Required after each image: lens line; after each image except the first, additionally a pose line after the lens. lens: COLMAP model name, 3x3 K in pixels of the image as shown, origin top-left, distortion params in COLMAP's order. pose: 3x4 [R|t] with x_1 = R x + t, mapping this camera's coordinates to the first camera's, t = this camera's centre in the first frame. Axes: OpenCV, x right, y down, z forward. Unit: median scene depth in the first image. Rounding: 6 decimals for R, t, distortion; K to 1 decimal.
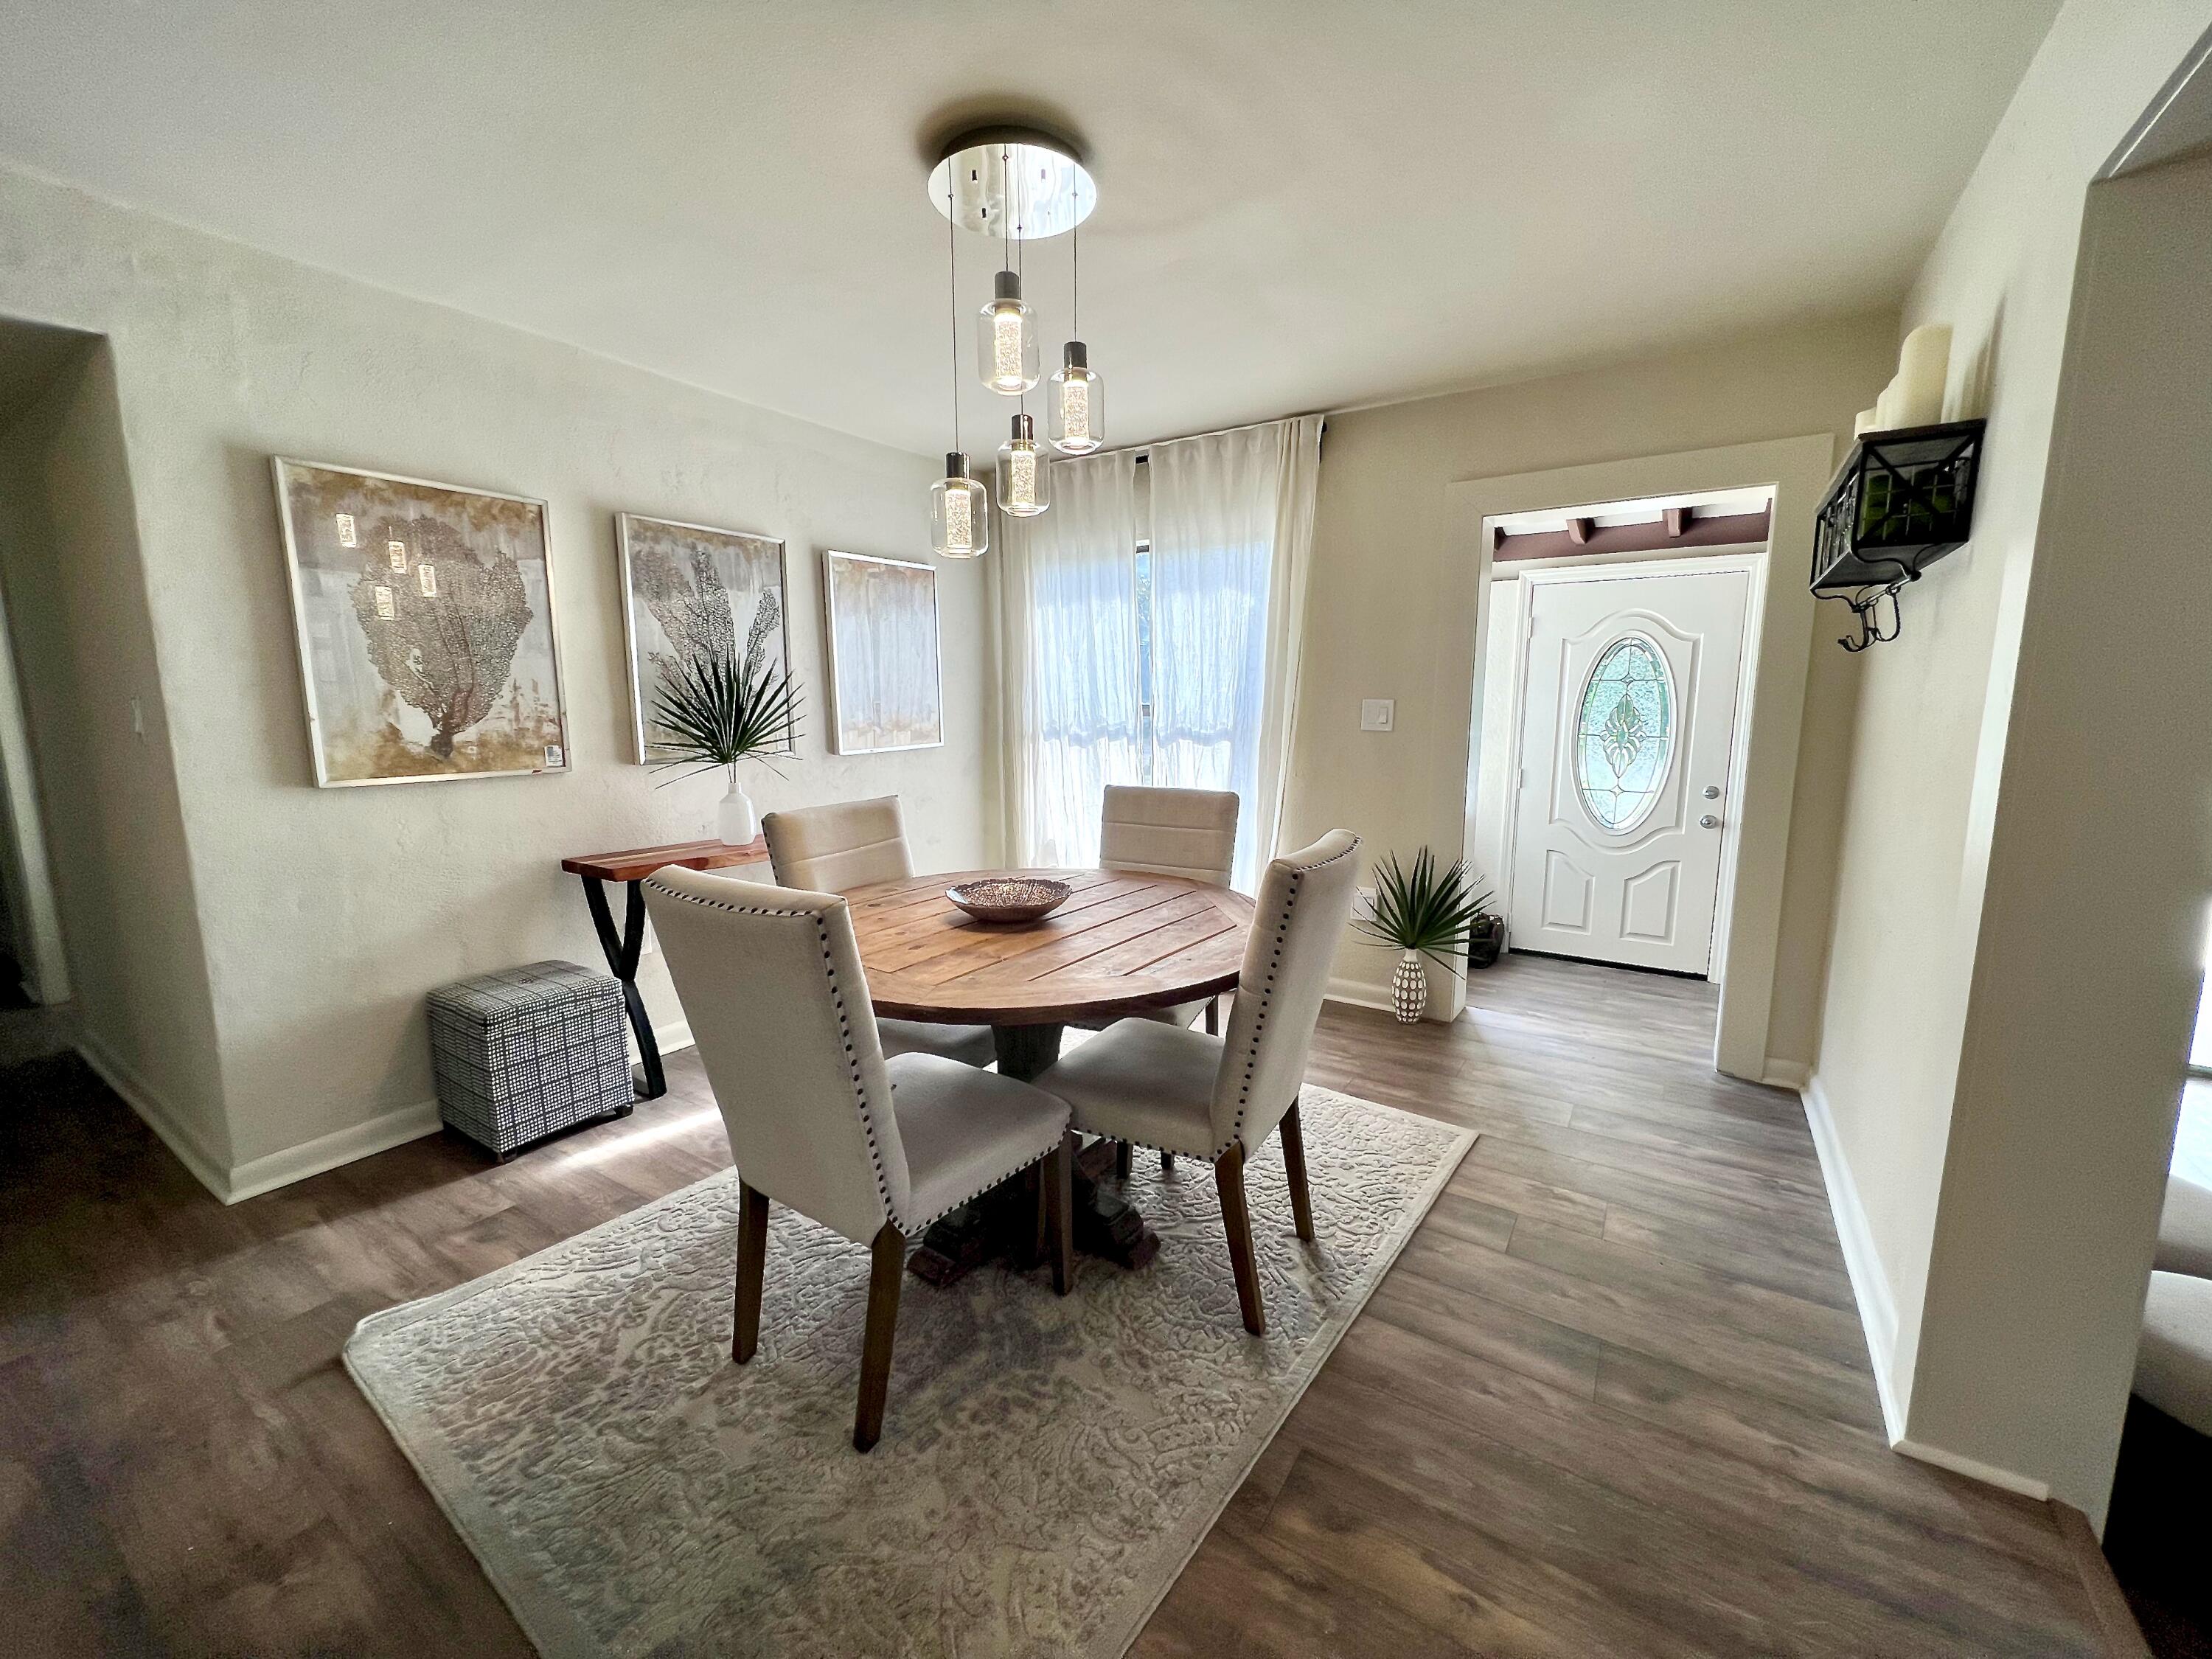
lens RADIAL K [[883.5, 0, 1108.0], [0, 883.5, 830.4], [0, 0, 1]] dist [-0.001976, 0.000496]
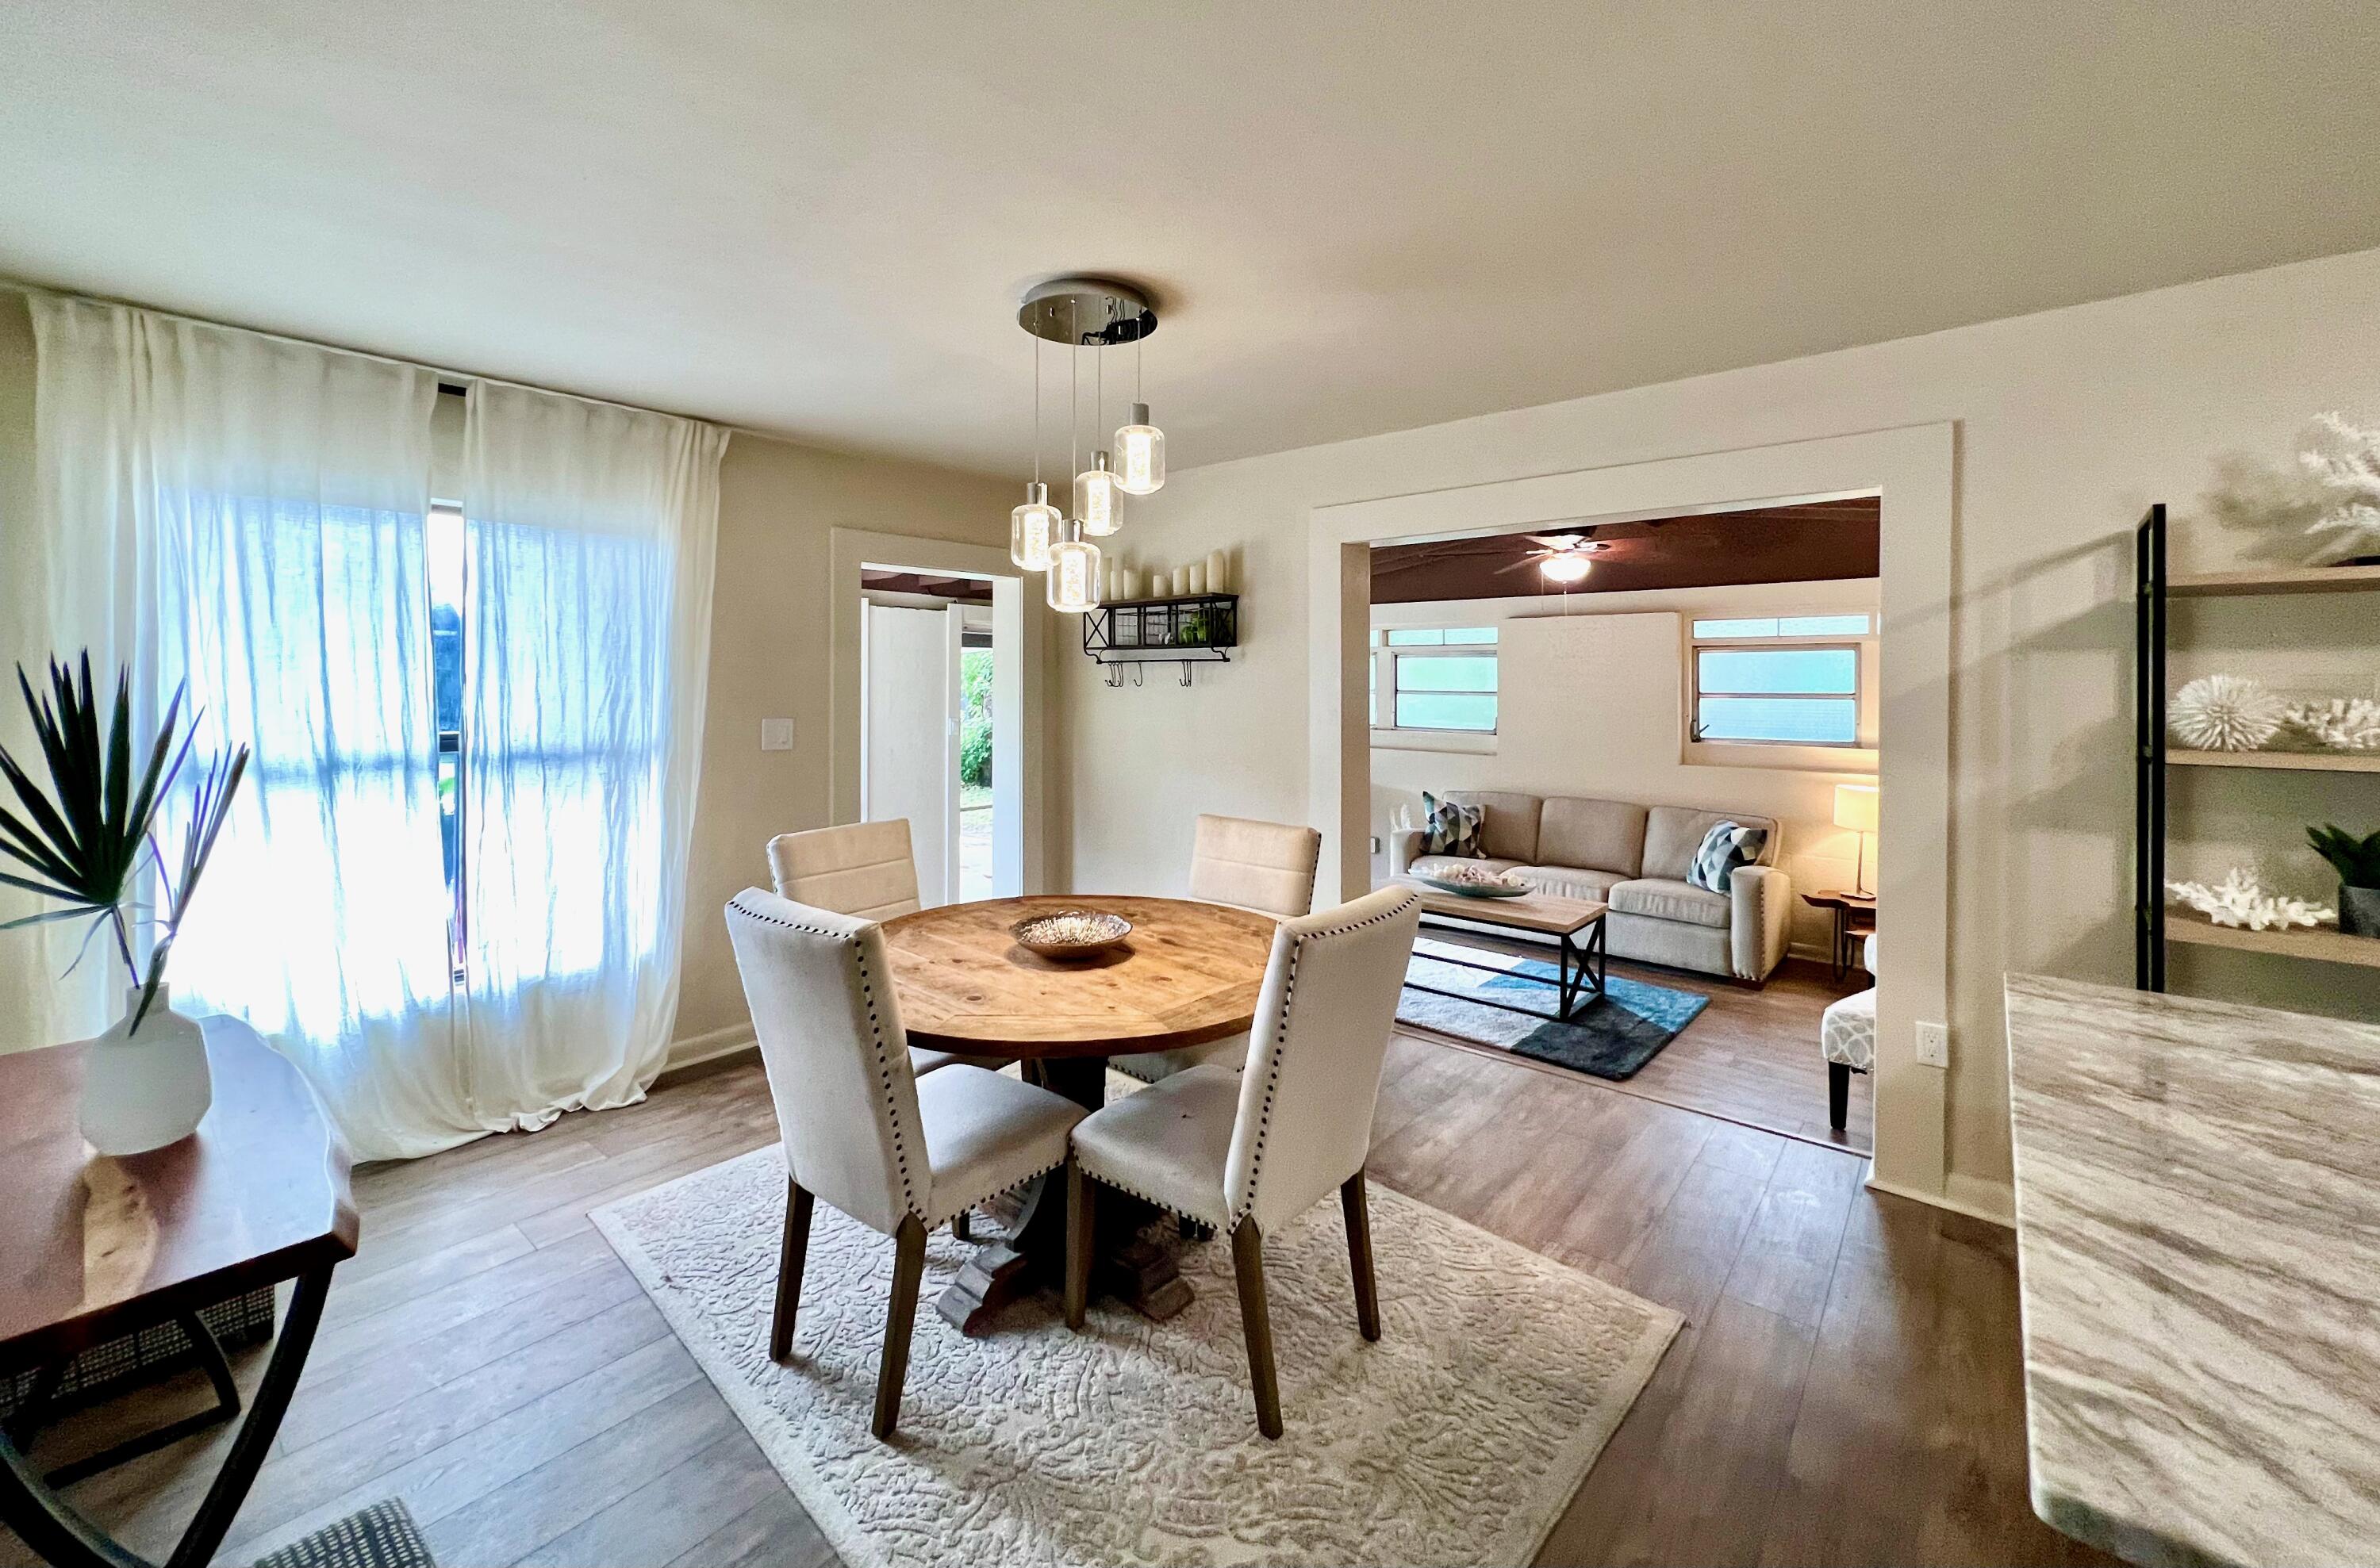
lens RADIAL K [[949.2, 0, 1190.4], [0, 949.2, 679.7], [0, 0, 1]] dist [-0.000791, -0.000137]
pose [[0.126032, 0.002829, 0.992022, -1.161378], [0.145284, 0.989161, -0.021279, -0.167220], [-0.981330, 0.146807, 0.124255, 0.666848]]
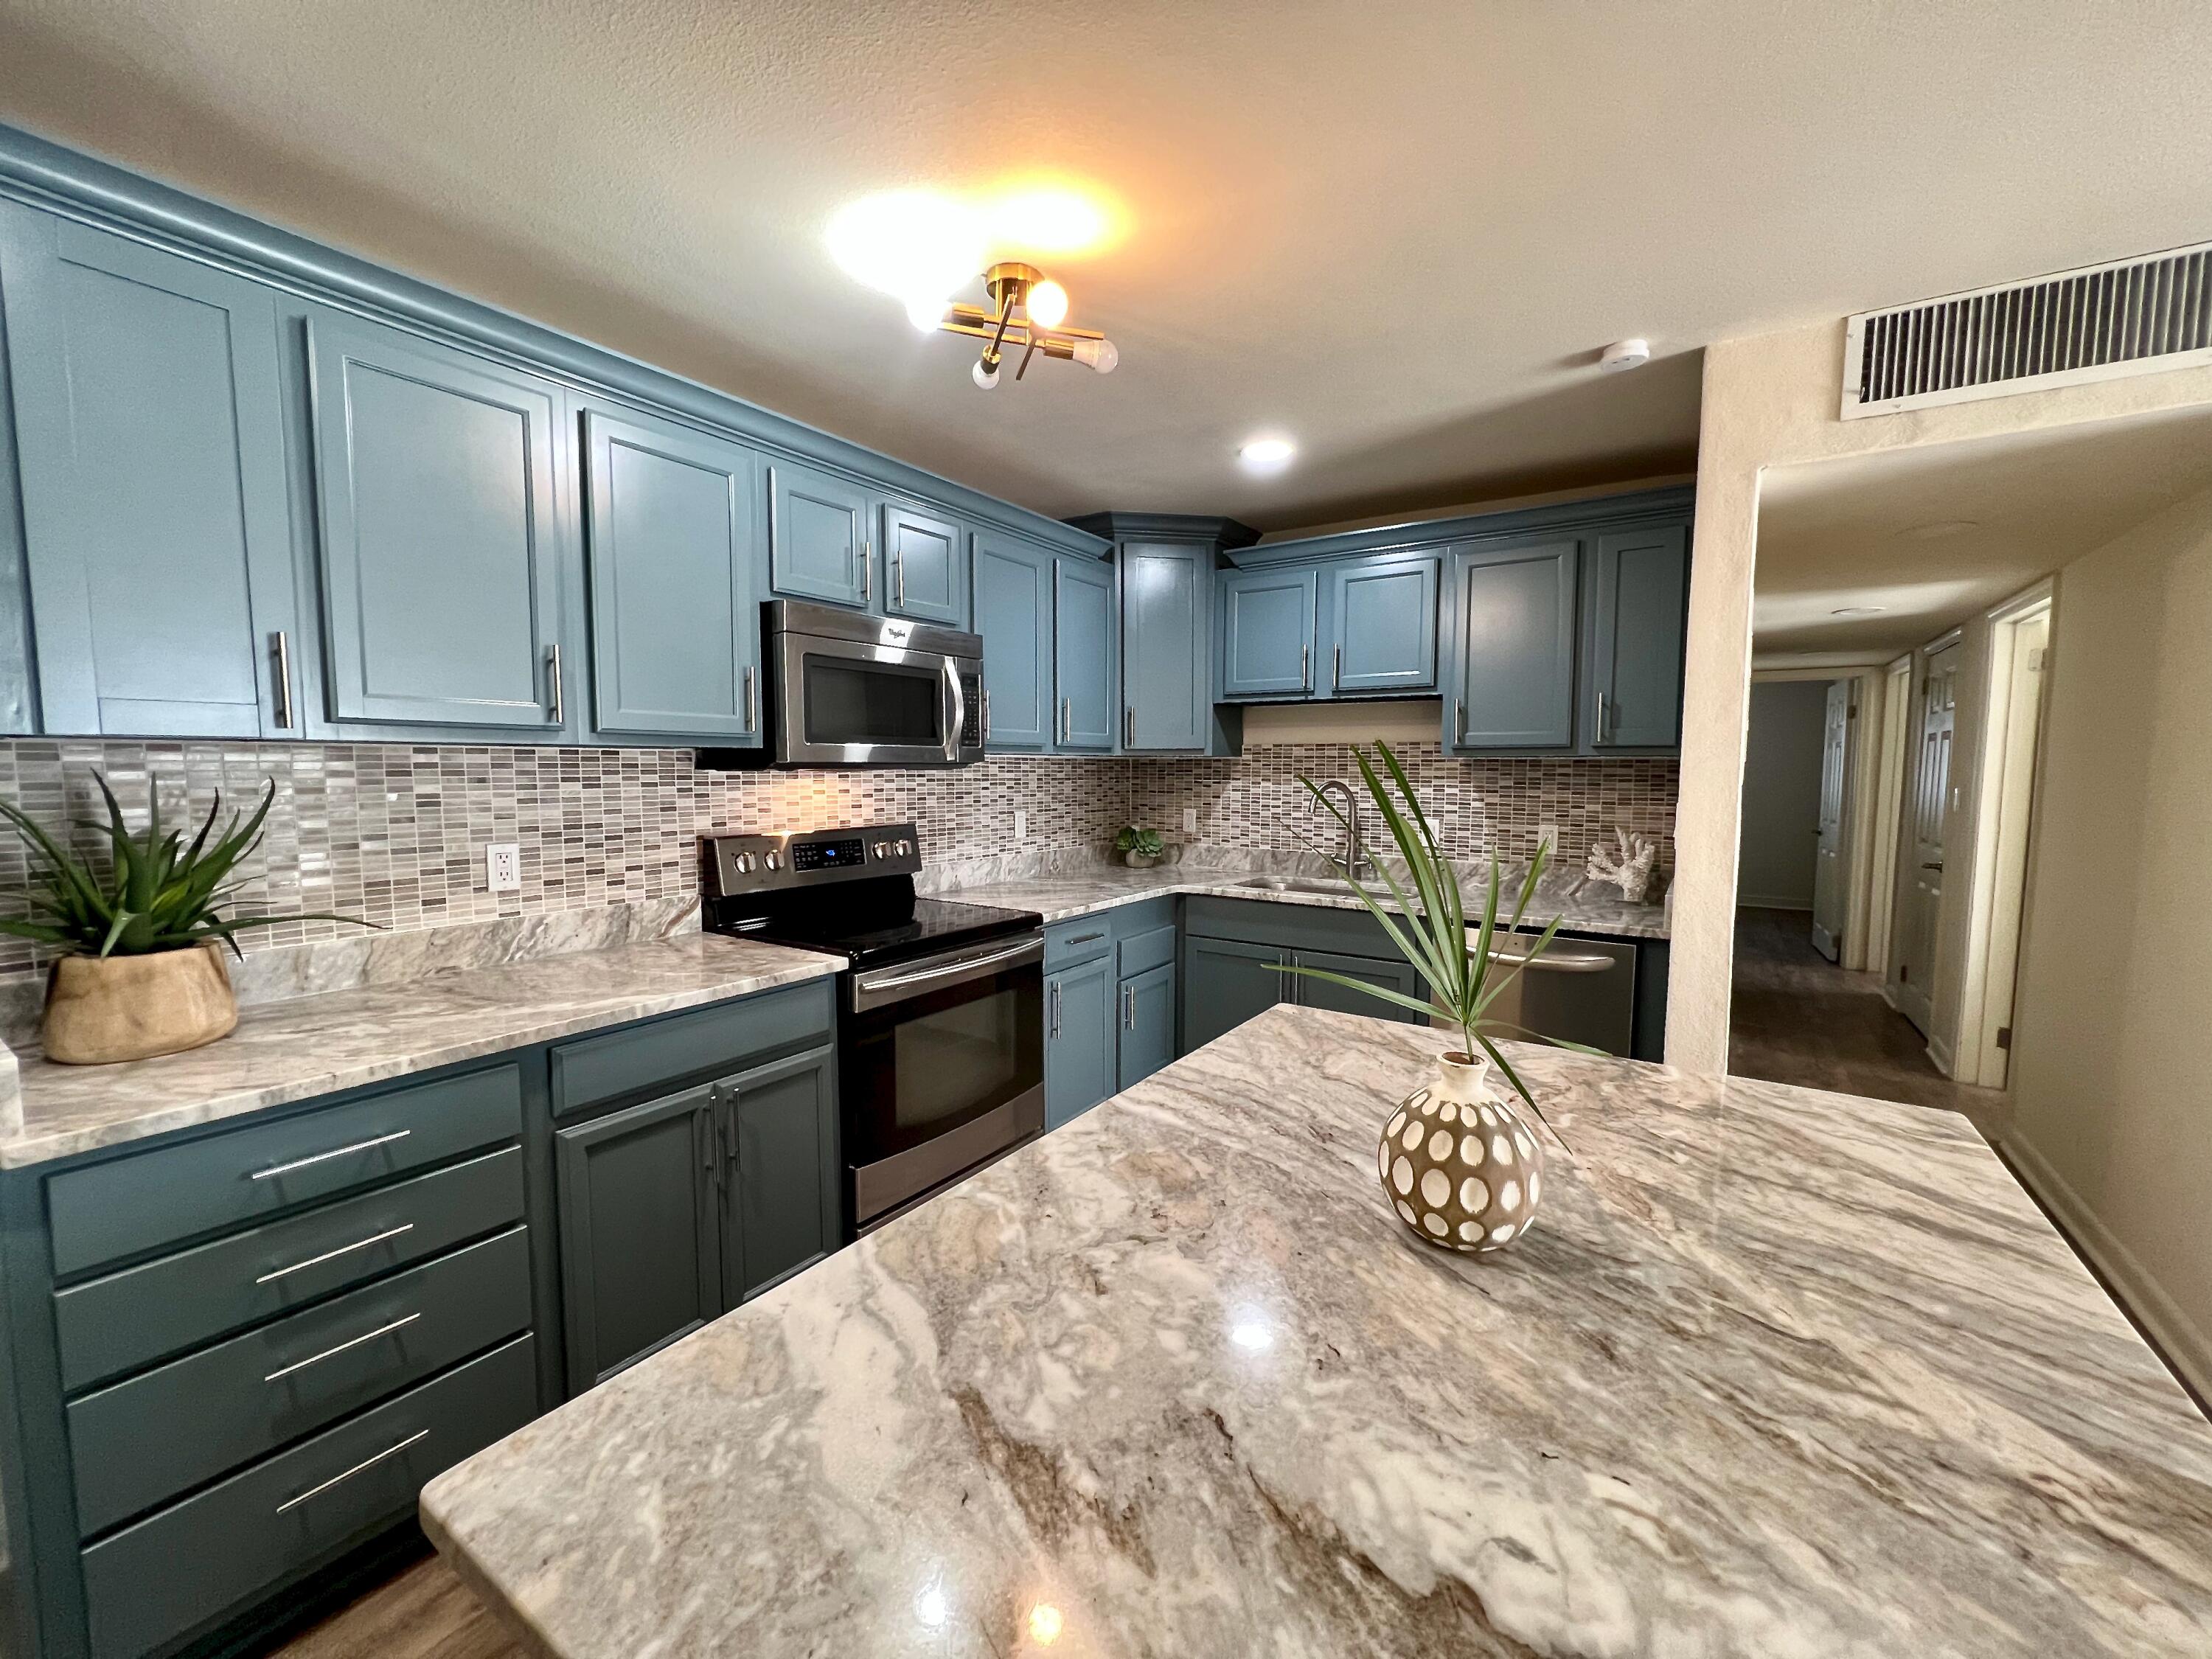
lens RADIAL K [[883.5, 0, 1108.0], [0, 883.5, 830.4], [0, 0, 1]] dist [-0.001976, 0.000496]
pose [[-0.009038, 0.074061, -0.997213, -0.283571], [-0.155553, 0.985009, 0.074565, -0.031619], [0.987786, 0.155793, 0.002618, -0.087972]]
